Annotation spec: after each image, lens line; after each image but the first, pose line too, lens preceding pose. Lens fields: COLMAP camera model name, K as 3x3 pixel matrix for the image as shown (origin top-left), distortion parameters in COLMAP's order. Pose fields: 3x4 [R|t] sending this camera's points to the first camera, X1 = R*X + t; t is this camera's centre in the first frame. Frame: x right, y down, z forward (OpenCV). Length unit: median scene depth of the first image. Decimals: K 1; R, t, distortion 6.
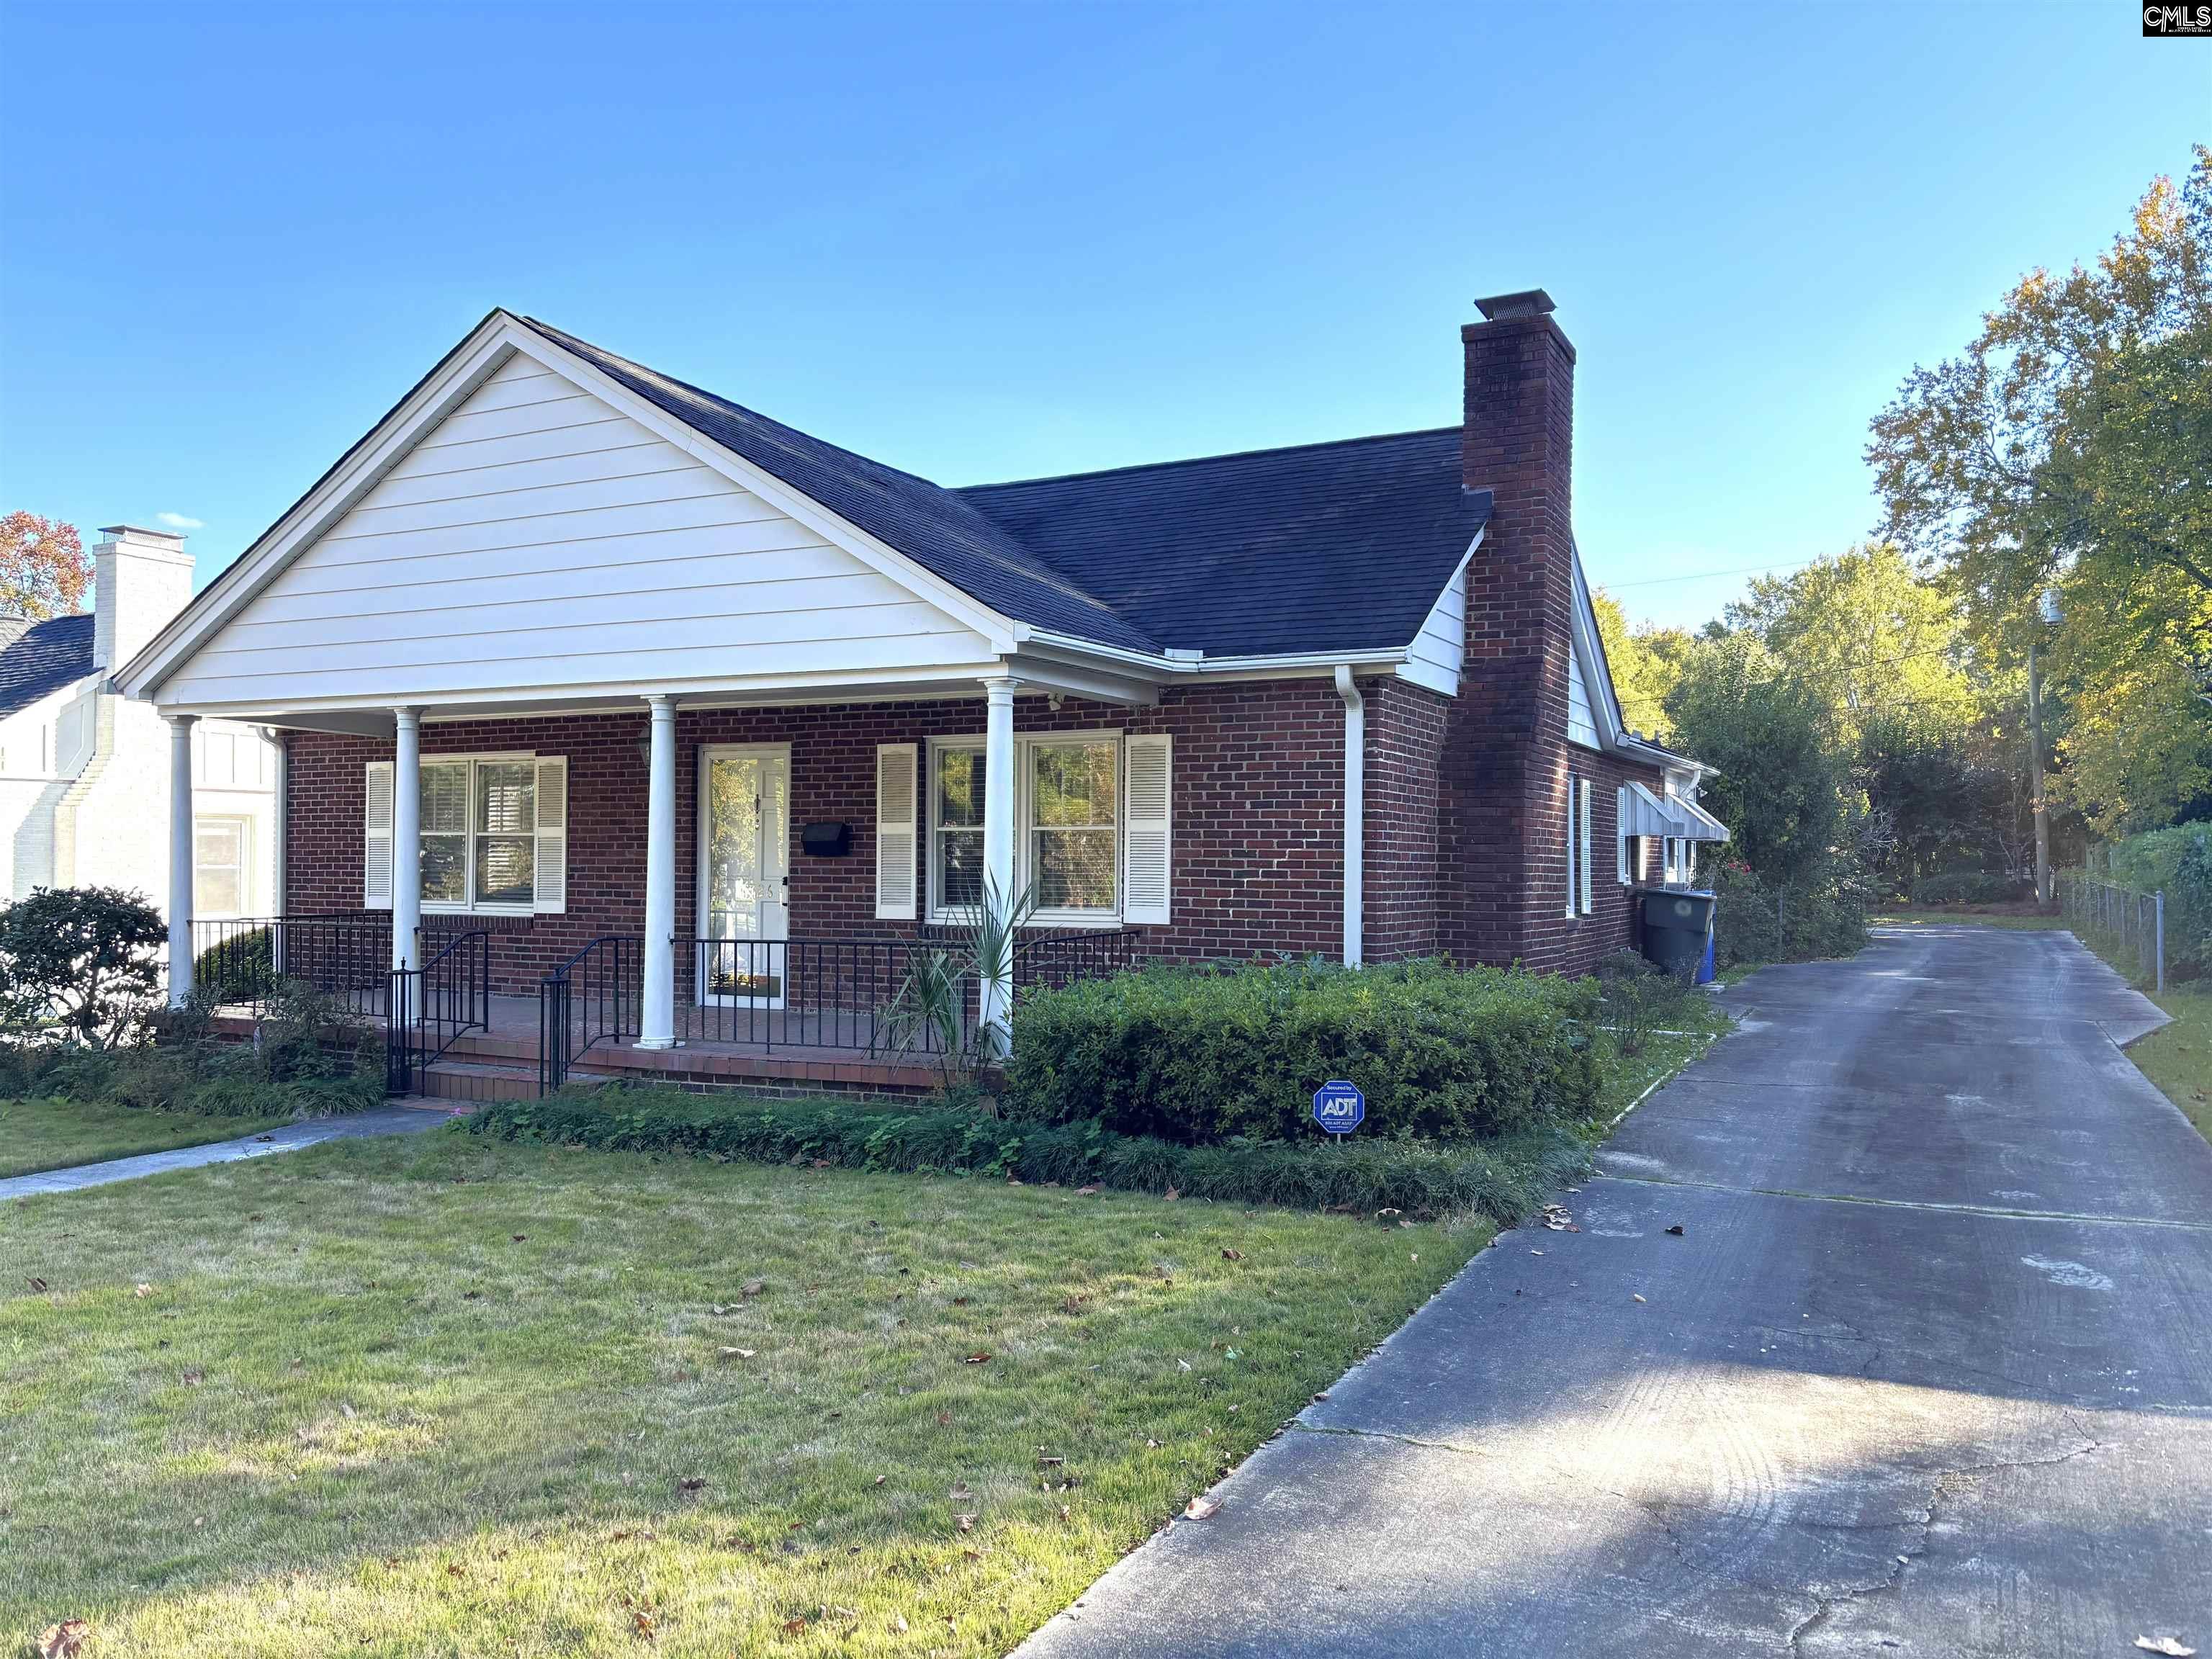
lens RADIAL K [[1680.4, 0, 1117.1], [0, 1680.4, 816.9], [0, 0, 1]] dist [-0.009394, -0.004922]
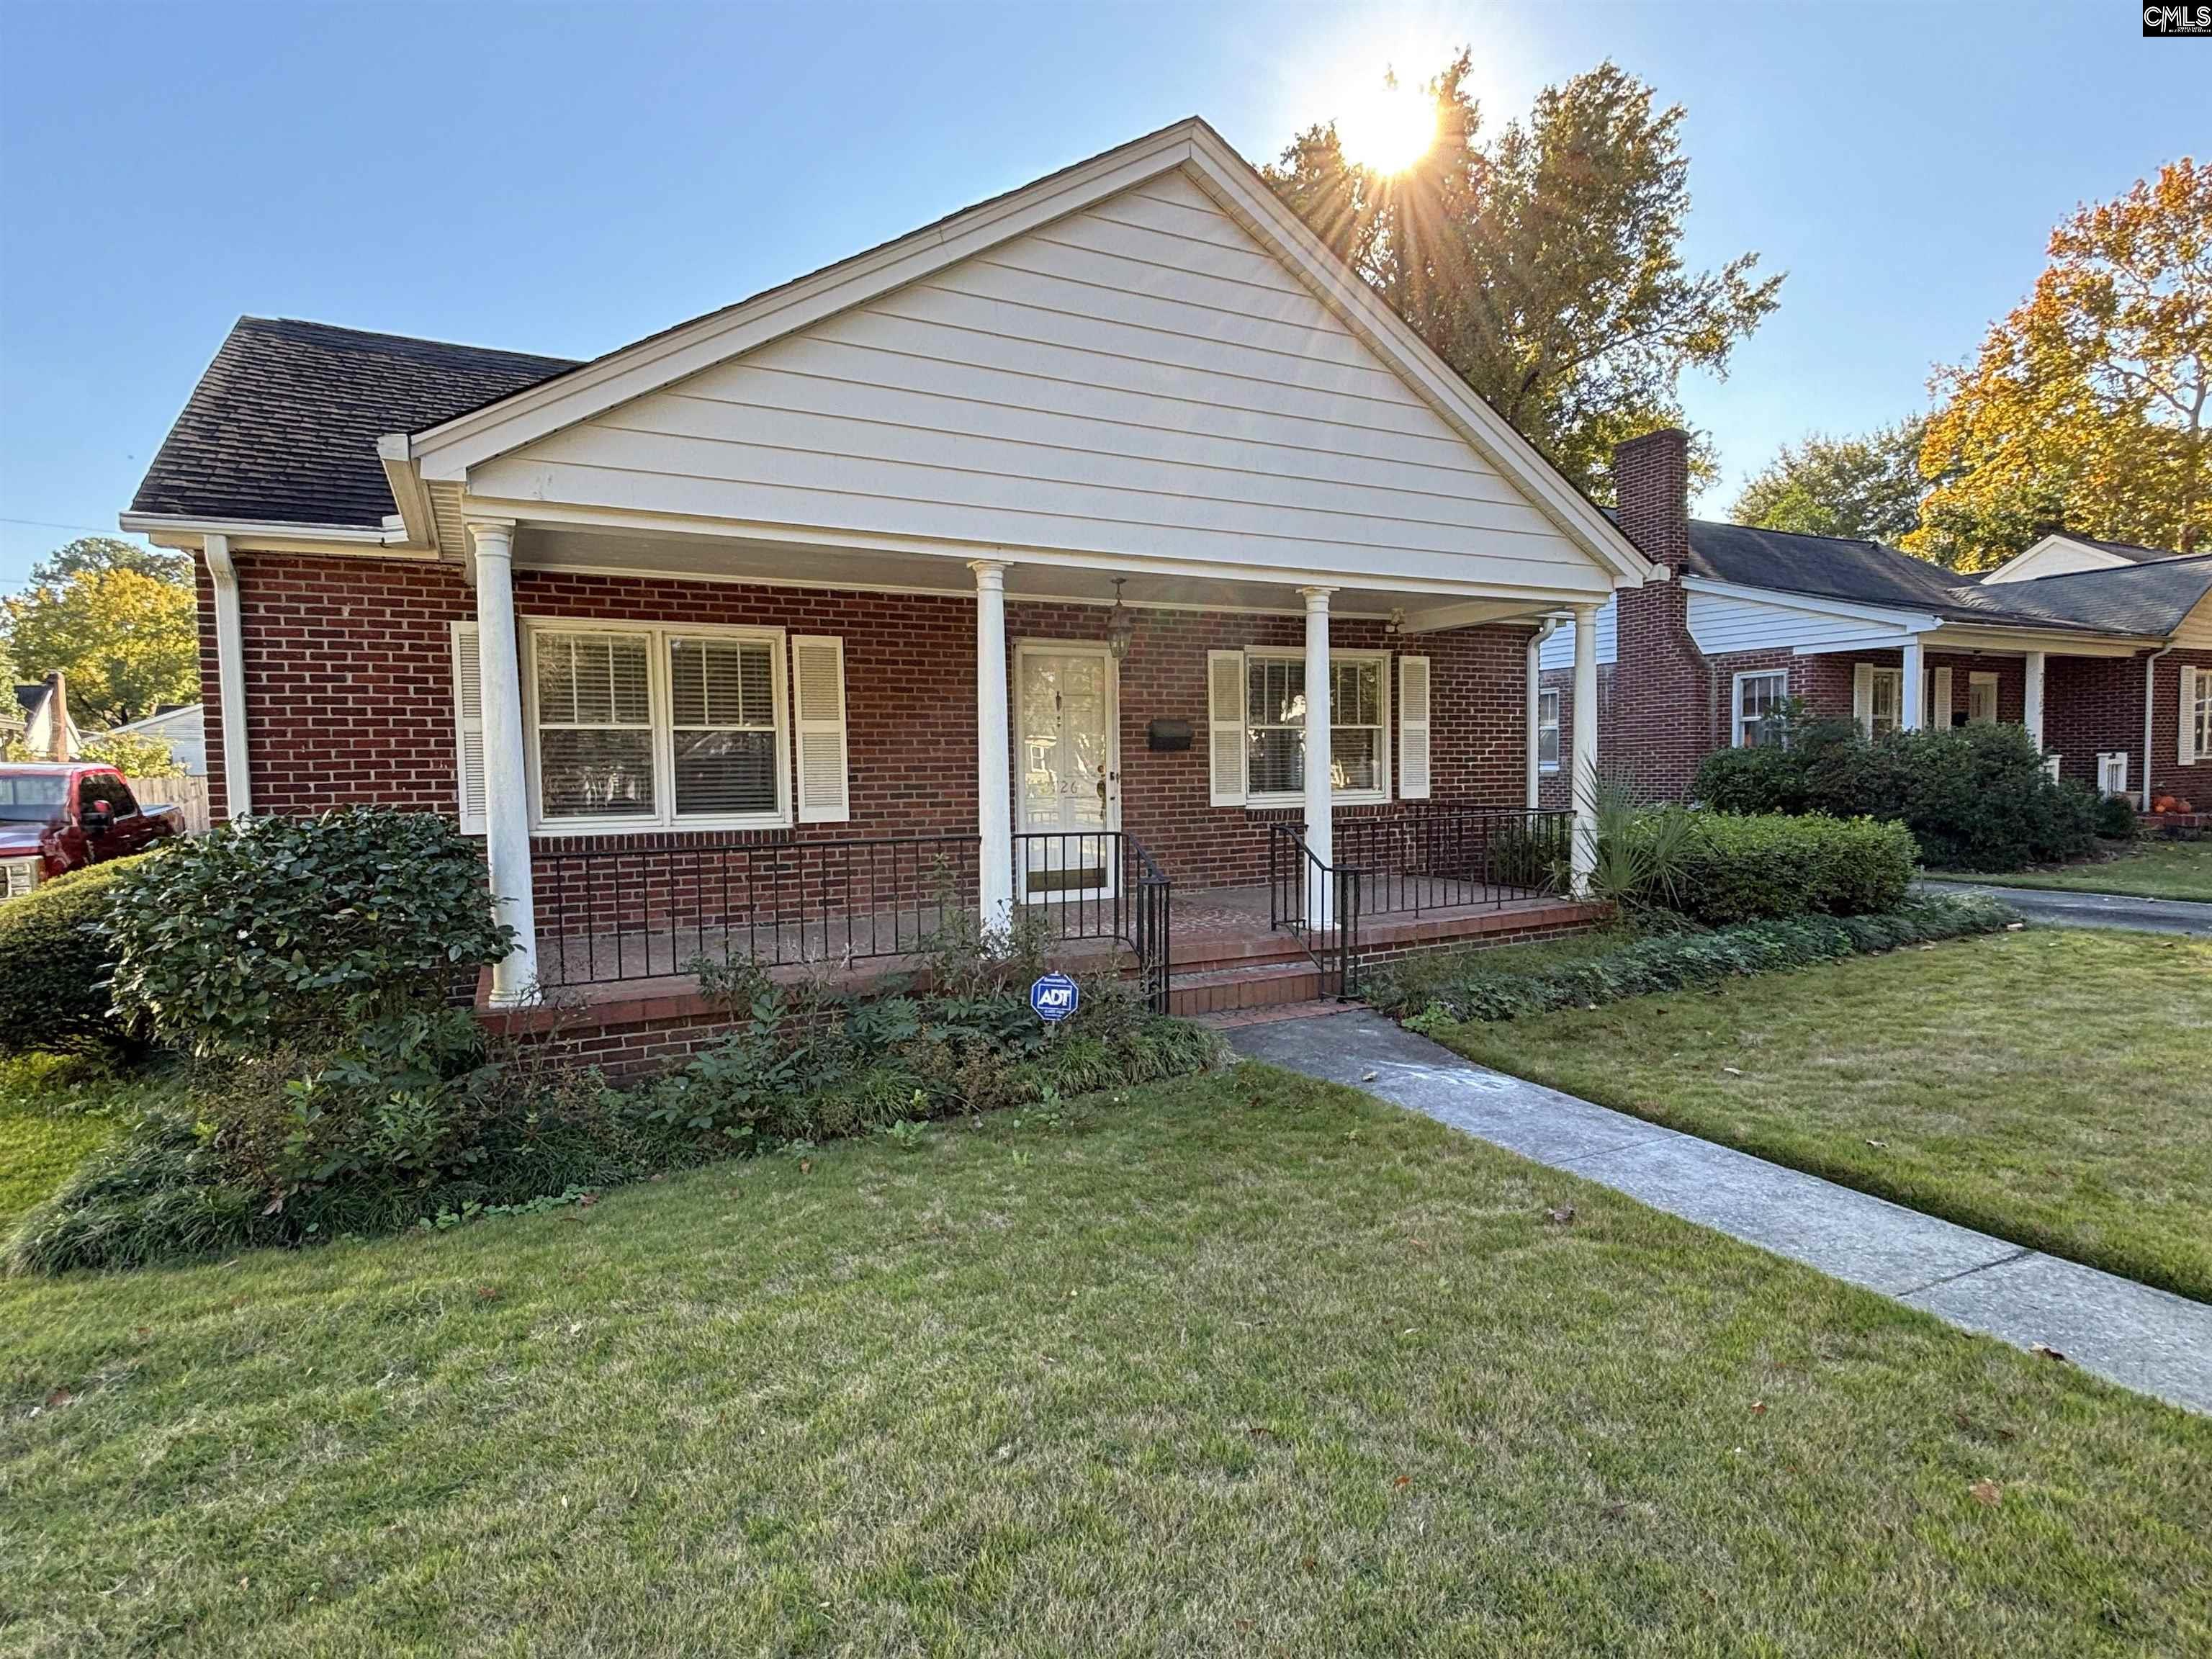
lens RADIAL K [[1182.7, 0, 1088.8], [0, 1182.7, 840.4], [0, 0, 1]] dist [-0.002920, -0.004829]
pose [[0.589223, -0.062154, 0.805576, -0.802724], [-0.002649, 0.996883, 0.078852, 0.020614], [-0.807966, -0.048595, 0.587222, 0.581684]]
